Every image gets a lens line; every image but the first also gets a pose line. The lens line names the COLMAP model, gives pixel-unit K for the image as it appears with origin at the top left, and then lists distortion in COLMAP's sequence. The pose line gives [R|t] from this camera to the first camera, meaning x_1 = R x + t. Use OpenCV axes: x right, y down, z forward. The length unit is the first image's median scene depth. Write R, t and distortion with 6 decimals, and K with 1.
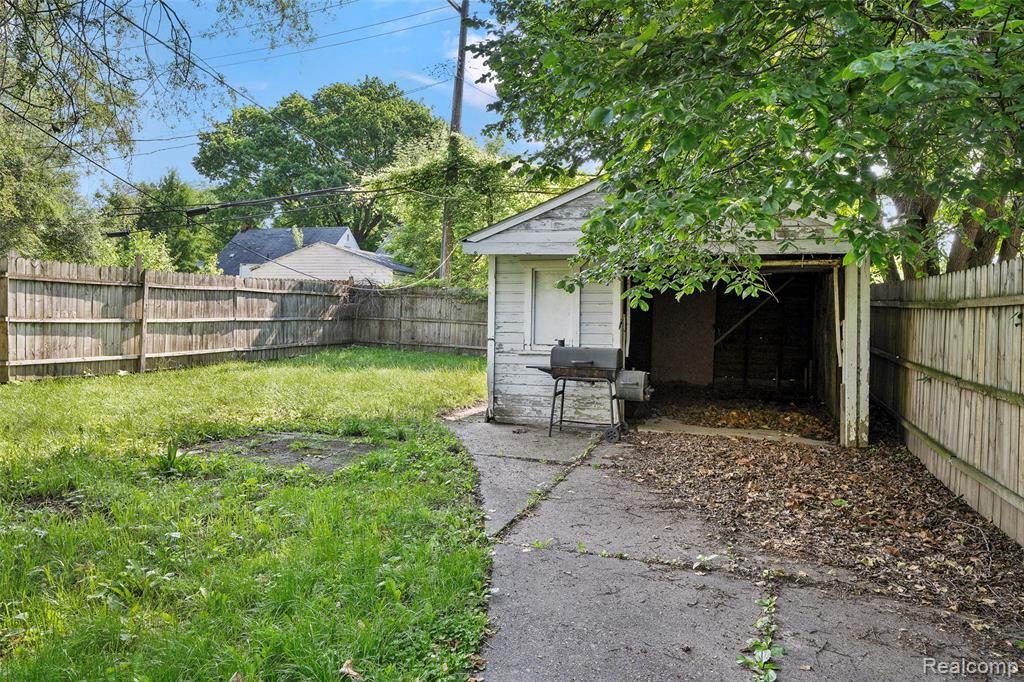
lens RADIAL K [[683.6, 0, 511.1], [0, 683.6, 335.1], [0, 0, 1]] dist [-0.011276, -0.002638]
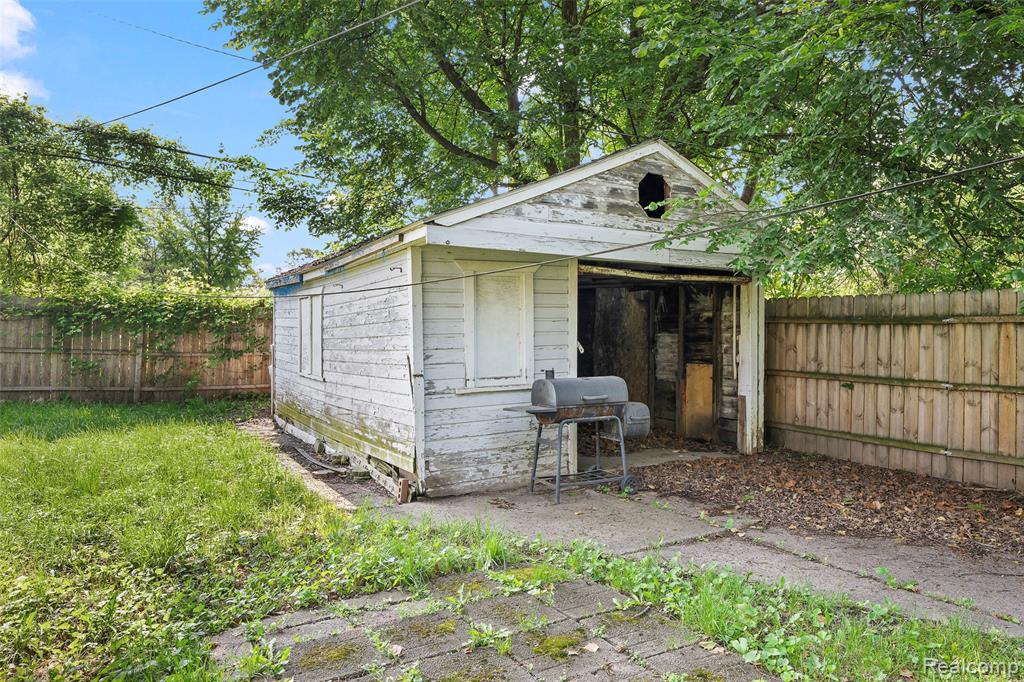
lens RADIAL K [[683.6, 0, 511.5], [0, 683.6, 346.7], [0, 0, 1]] dist [-0.011276, -0.002638]
pose [[0.659969, -0.036625, 0.750400, -0.506832], [0.037405, 0.999174, 0.015869, -0.031419], [-0.750361, 0.017595, 0.660794, 0.538136]]
